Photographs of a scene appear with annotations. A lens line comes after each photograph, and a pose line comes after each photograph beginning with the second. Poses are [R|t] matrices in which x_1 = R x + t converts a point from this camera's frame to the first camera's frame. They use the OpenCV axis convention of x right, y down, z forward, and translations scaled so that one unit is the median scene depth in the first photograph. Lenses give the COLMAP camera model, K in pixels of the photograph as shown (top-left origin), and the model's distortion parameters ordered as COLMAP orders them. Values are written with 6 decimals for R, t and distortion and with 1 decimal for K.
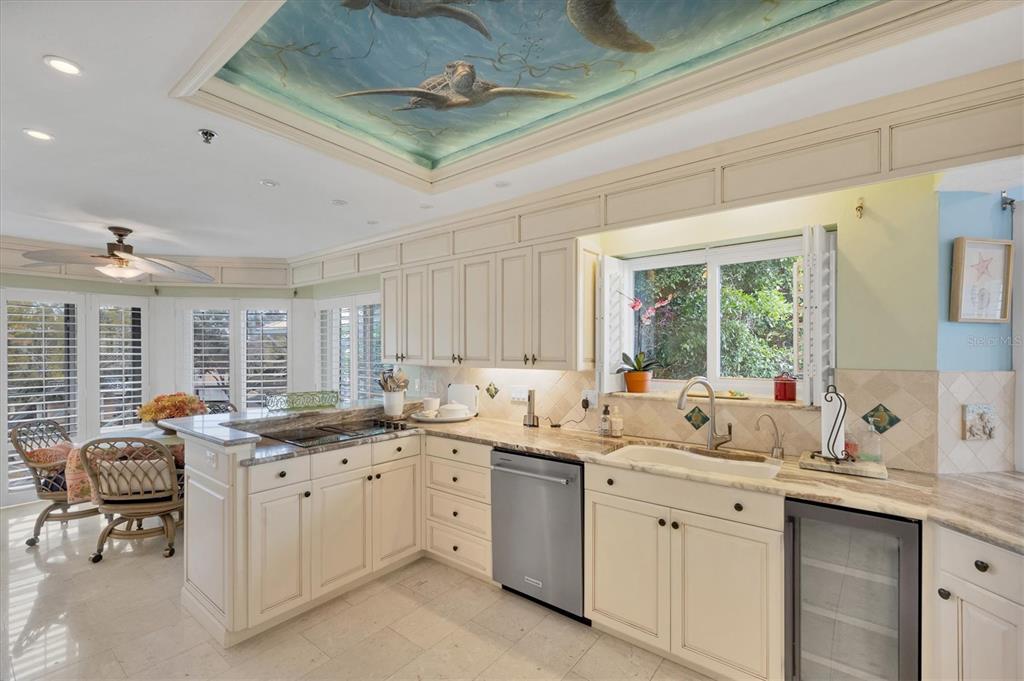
lens RADIAL K [[434.3, 0, 508.4], [0, 434.3, 349.9], [0, 0, 1]] dist [-0.002130, -0.000204]
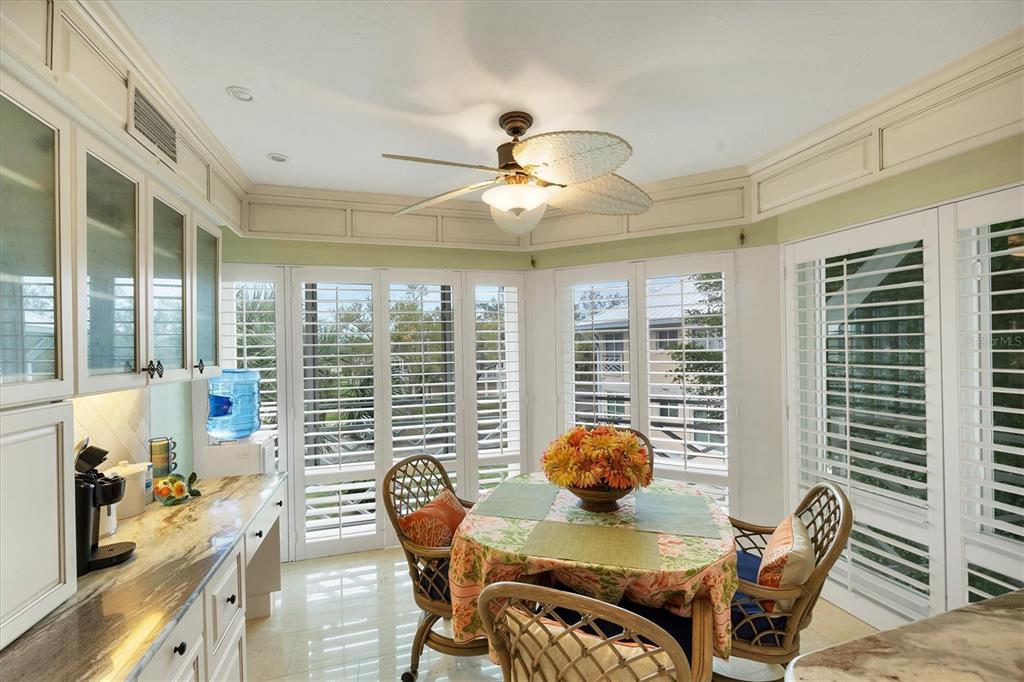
lens RADIAL K [[434.3, 0, 514.5], [0, 434.3, 344.2], [0, 0, 1]] dist [-0.002130, -0.000204]
pose [[0.810613, -0.016627, -0.585346, -0.584967], [0.016481, 0.999849, -0.005577, 0.001883], [0.585350, -0.005126, 0.810765, 0.562029]]
